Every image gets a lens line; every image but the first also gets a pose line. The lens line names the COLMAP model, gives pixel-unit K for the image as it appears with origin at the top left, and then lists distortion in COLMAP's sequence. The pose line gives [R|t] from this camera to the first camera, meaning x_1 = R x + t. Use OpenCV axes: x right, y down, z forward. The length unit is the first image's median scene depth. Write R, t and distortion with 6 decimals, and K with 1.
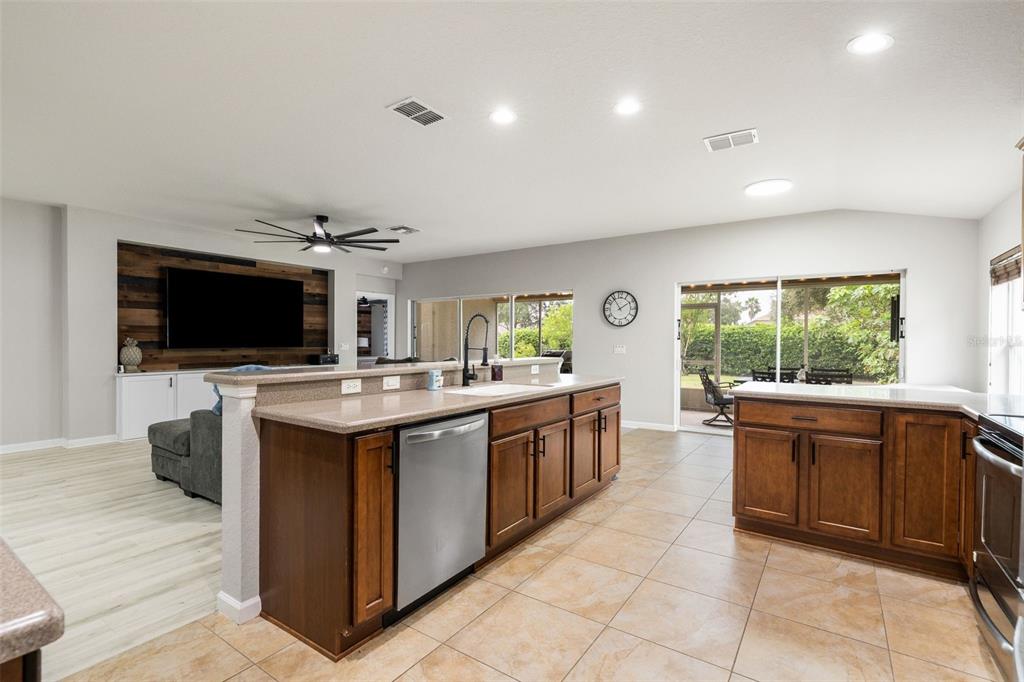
lens RADIAL K [[470.5, 0, 510.7], [0, 470.5, 342.7], [0, 0, 1]] dist [0.000578, 0.001144]
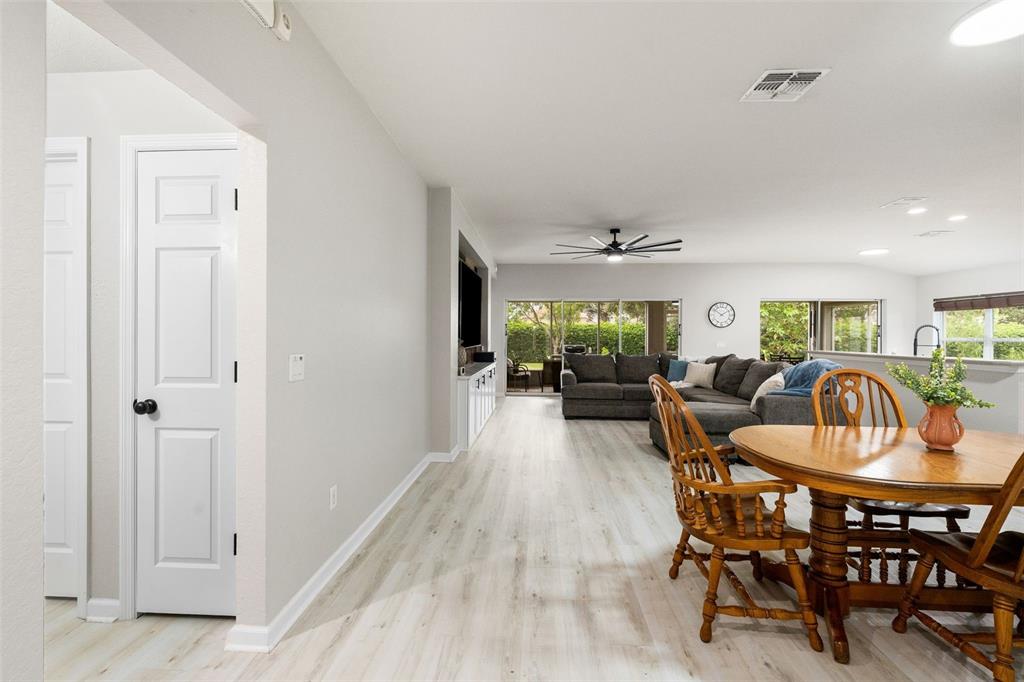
lens RADIAL K [[470.5, 0, 508.5], [0, 470.5, 340.1], [0, 0, 1]] dist [0.000578, 0.001144]
pose [[0.853670, -0.005458, 0.520785, -1.039386], [0.001671, 0.999969, 0.007740, -0.009884], [-0.520811, -0.005737, 0.853652, 0.145569]]
